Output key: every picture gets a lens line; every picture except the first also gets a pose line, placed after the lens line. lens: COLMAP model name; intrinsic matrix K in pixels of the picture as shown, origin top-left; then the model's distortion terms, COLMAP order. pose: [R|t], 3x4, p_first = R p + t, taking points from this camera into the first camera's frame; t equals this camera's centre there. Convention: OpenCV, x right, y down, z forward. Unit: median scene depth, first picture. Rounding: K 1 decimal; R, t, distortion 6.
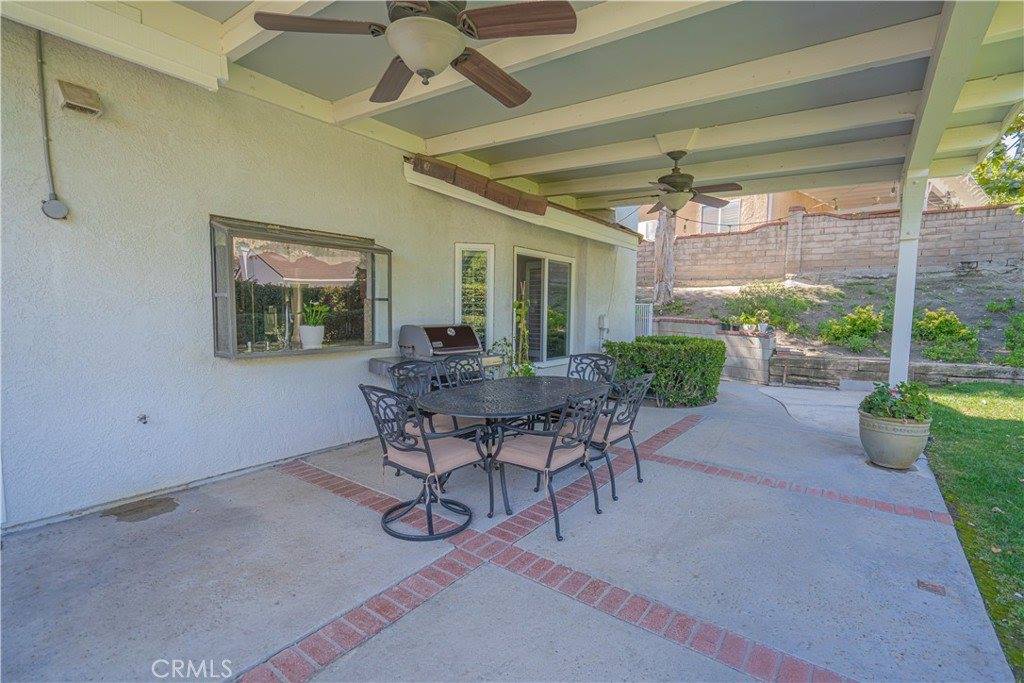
lens RADIAL K [[469.5, 0, 511.2], [0, 469.5, 347.8], [0, 0, 1]] dist [-0.001704, -0.000453]
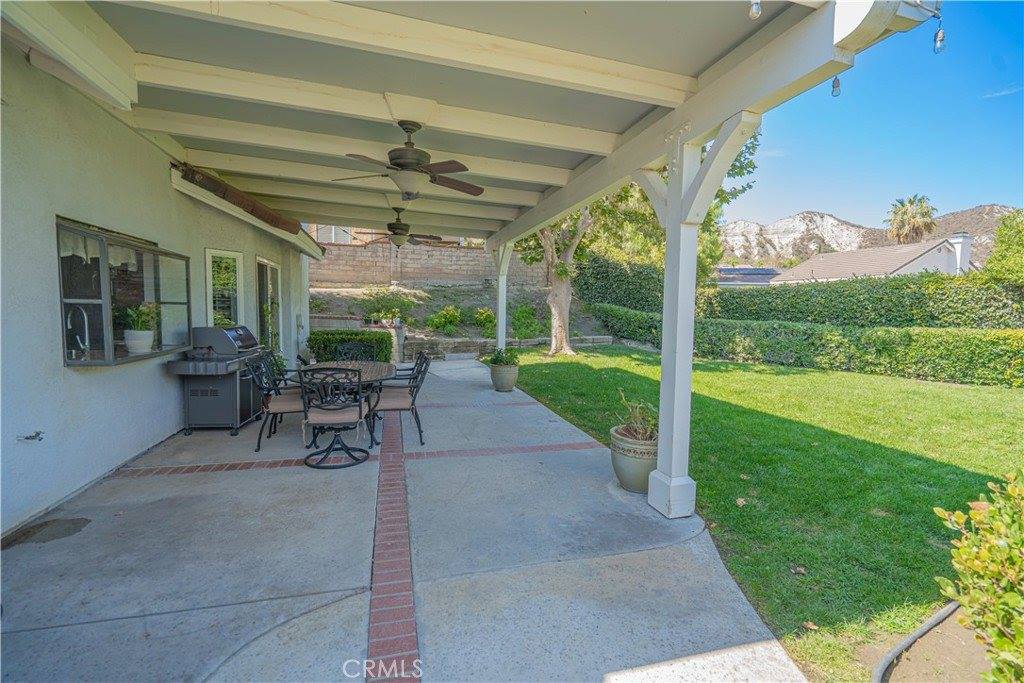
lens RADIAL K [[469.5, 0, 511.2], [0, 469.5, 347.8], [0, 0, 1]] dist [-0.001704, -0.000453]
pose [[0.616006, -0.068420, 0.784765, -0.600487], [0.059070, 0.997428, 0.040594, -0.002825], [-0.785524, 0.021350, 0.618463, -0.205653]]
